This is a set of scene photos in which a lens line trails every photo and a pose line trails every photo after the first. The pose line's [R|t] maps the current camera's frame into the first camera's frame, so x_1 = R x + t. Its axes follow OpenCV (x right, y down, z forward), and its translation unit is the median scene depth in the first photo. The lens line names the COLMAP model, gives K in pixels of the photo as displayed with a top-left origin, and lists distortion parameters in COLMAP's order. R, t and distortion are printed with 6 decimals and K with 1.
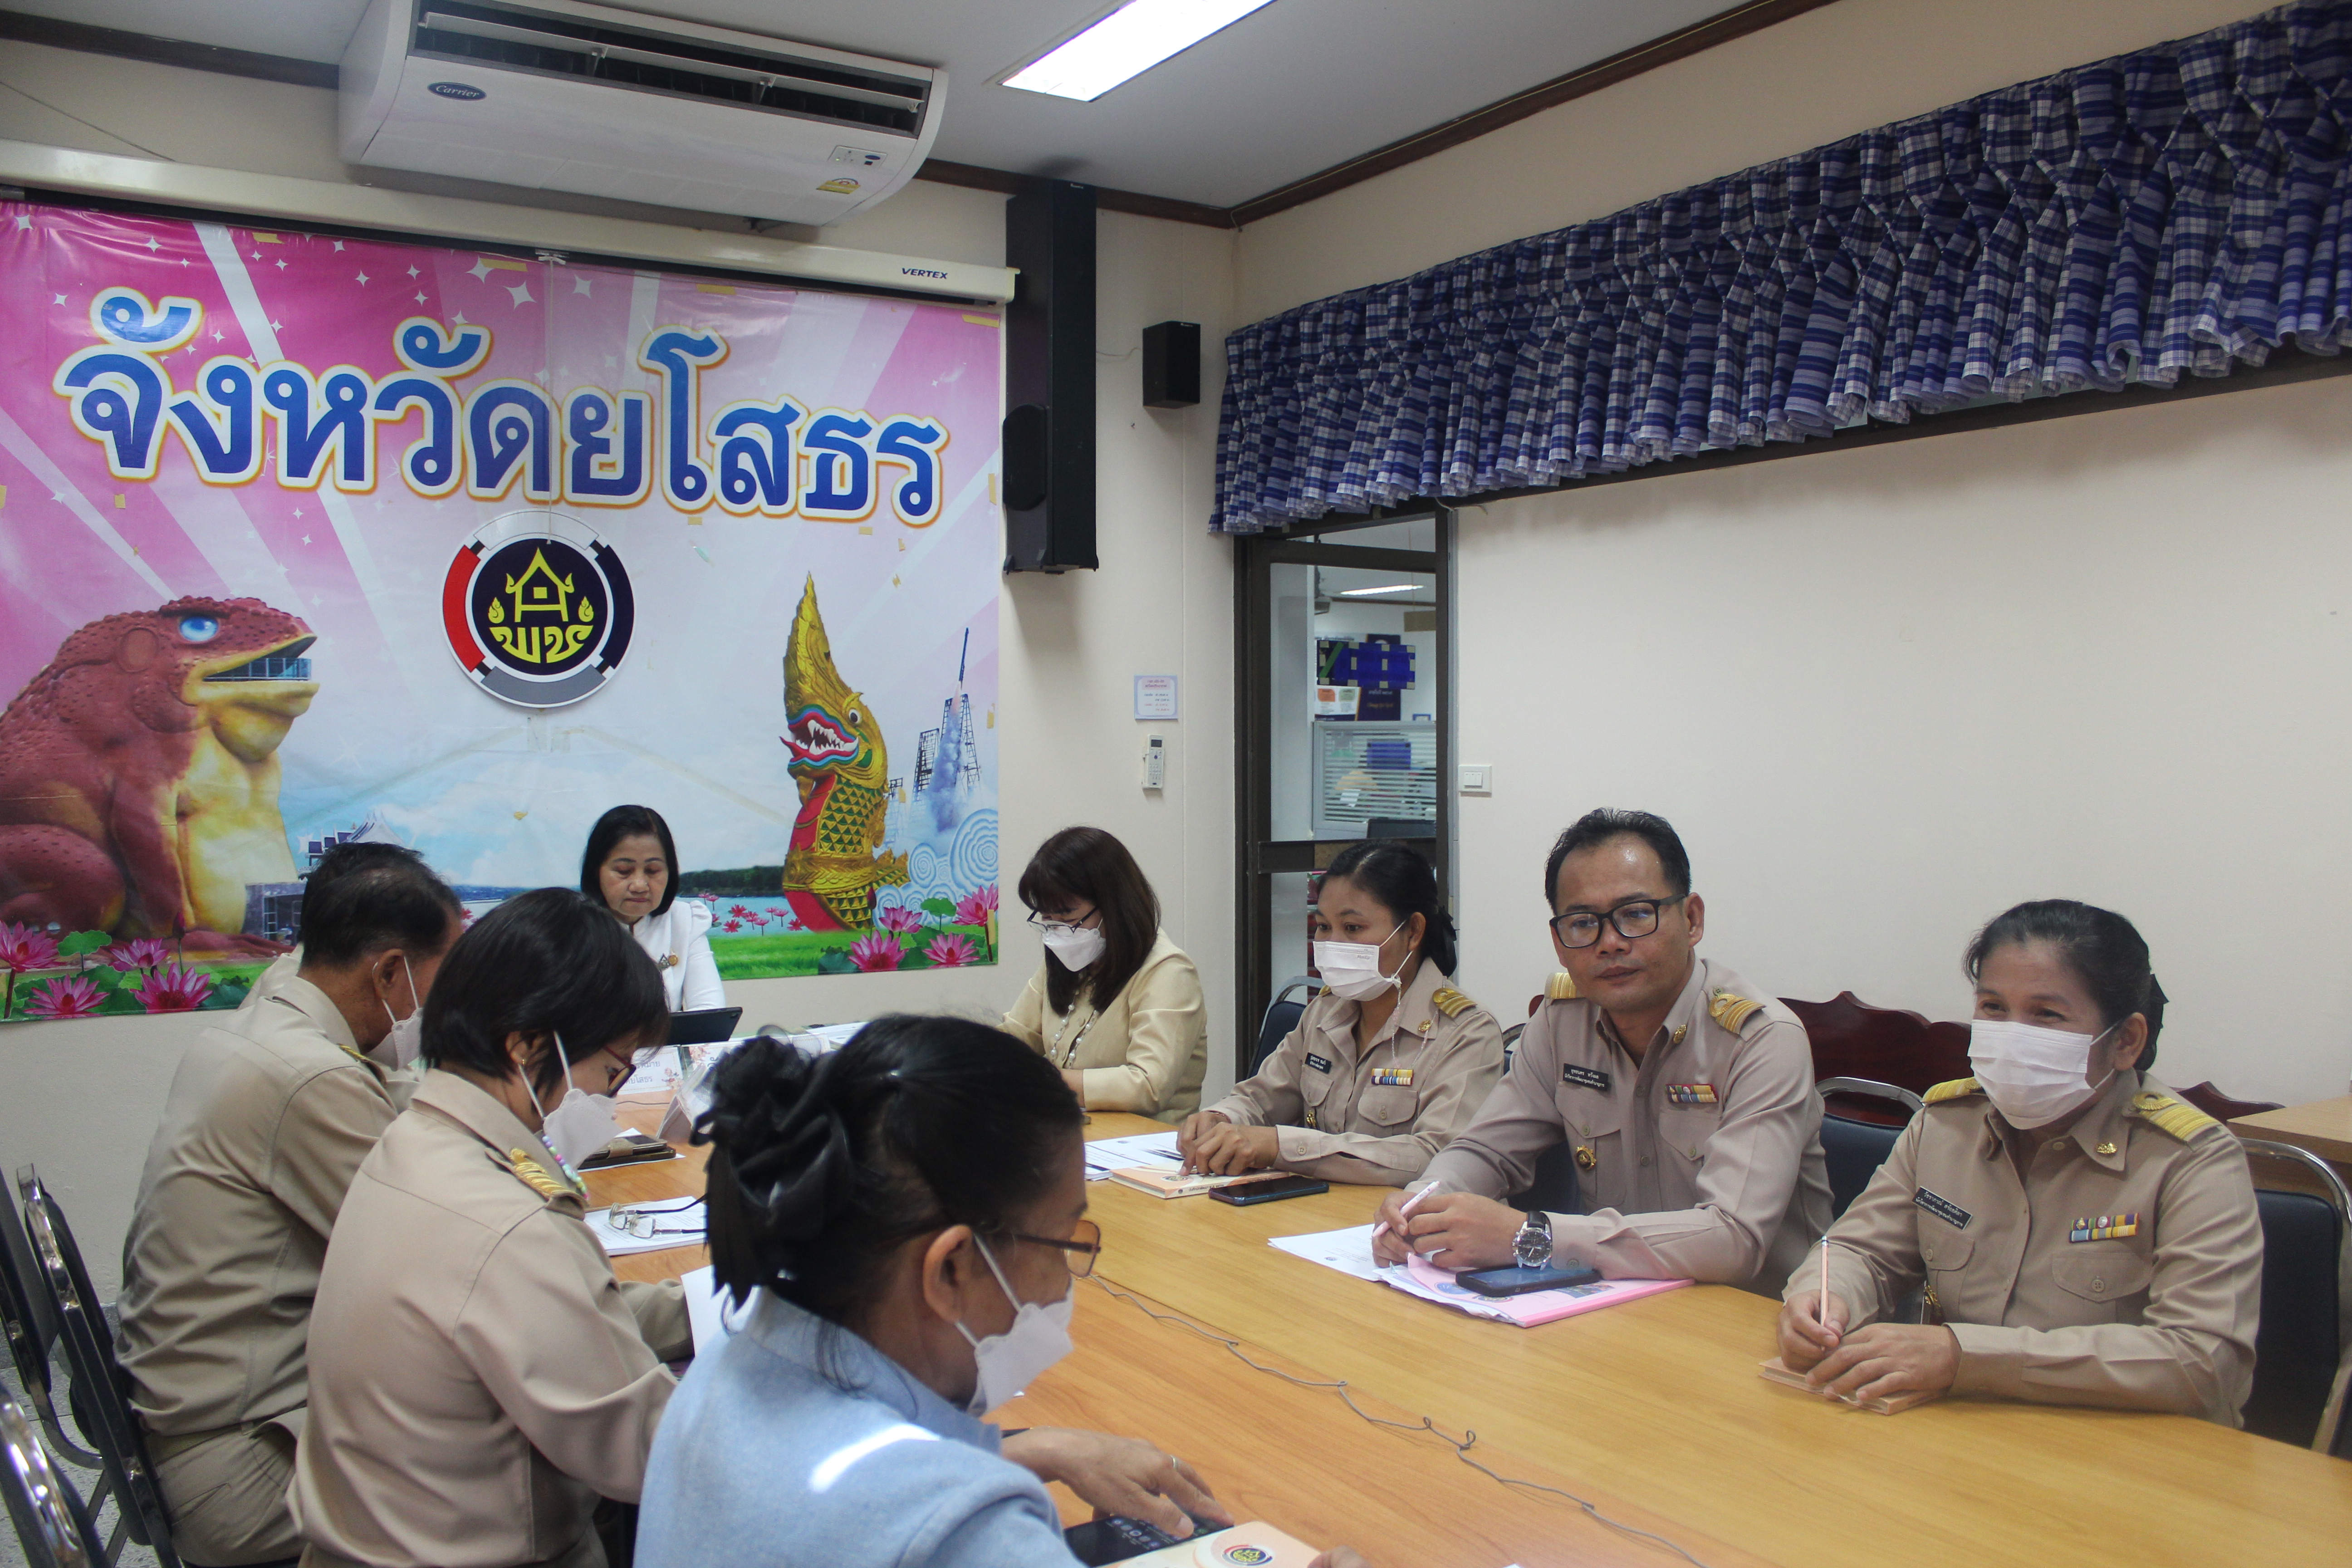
lens RADIAL K [[1983.7, 0, 1092.6], [0, 1983.7, 792.3], [0, 0, 1]] dist [-0.124533, 0.096637]
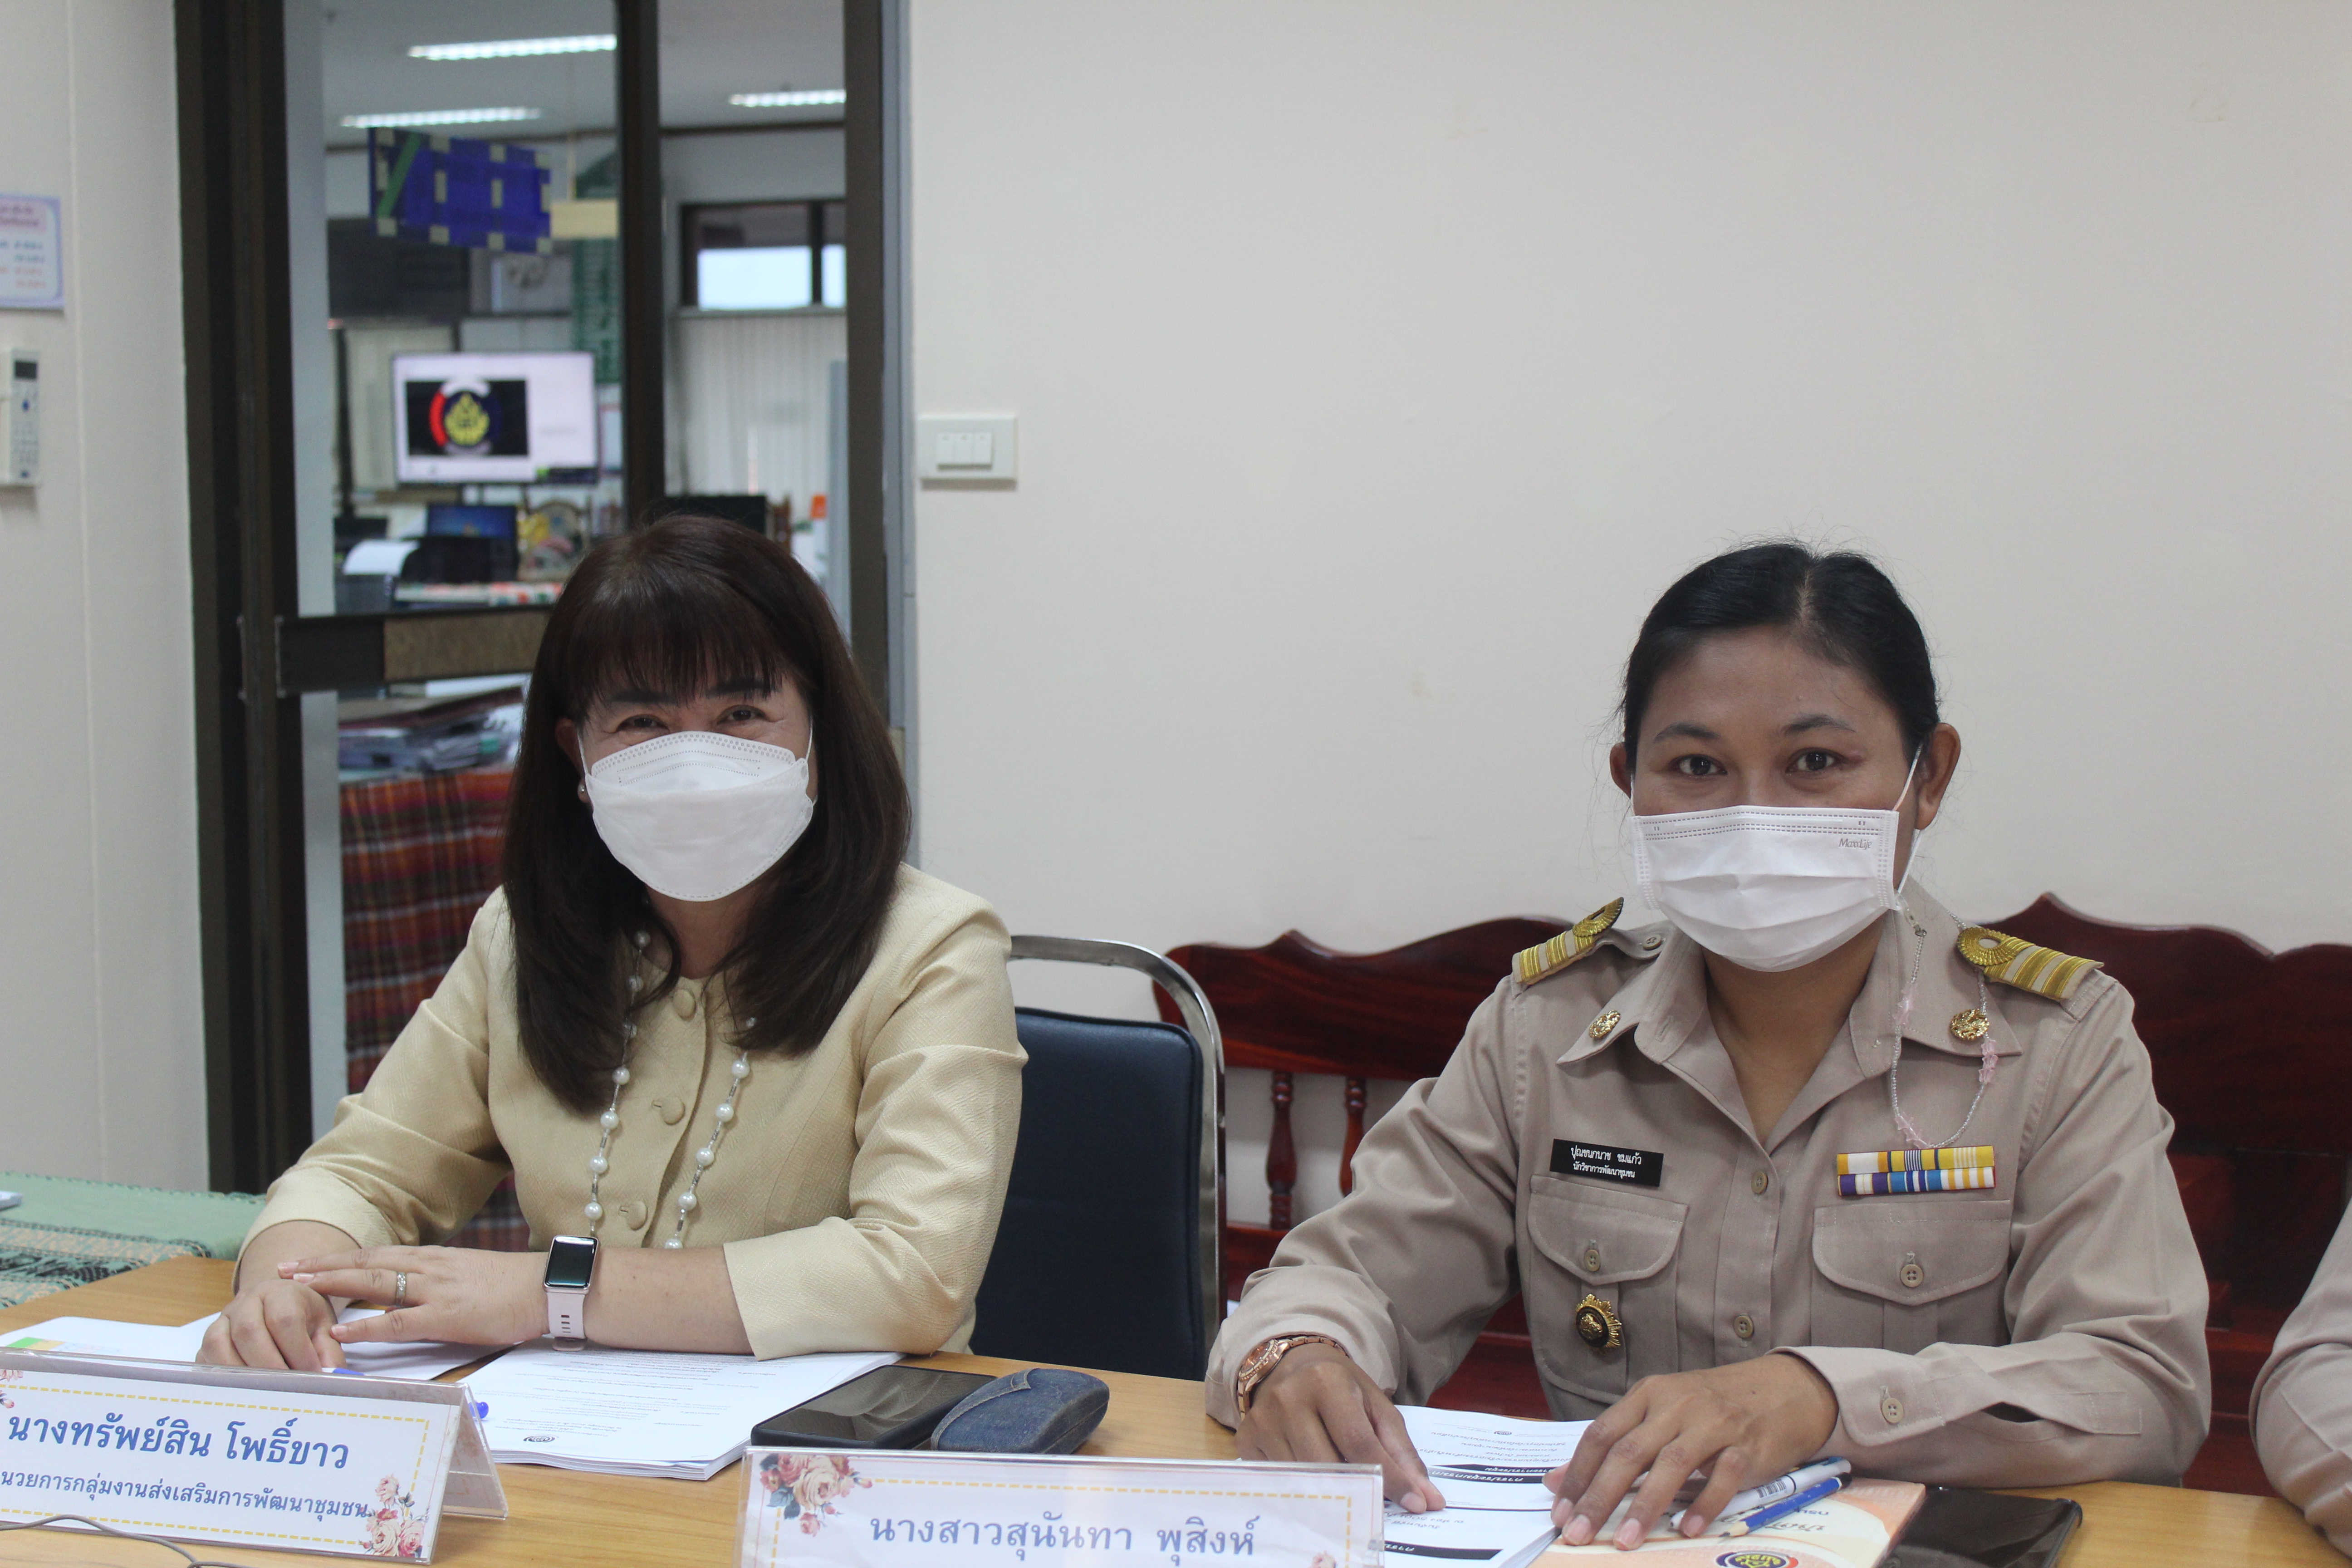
lens RADIAL K [[3824.5, 0, 1176.0], [0, 3824.5, 784.0], [0, 0, 1]] dist [0.088250, 0.020695]
pose [[0.864499, -0.051436, 0.499995, -0.221633], [0.021547, 0.997628, 0.065374, 0.016701], [-0.502172, -0.045742, 0.863557, 0.324257]]
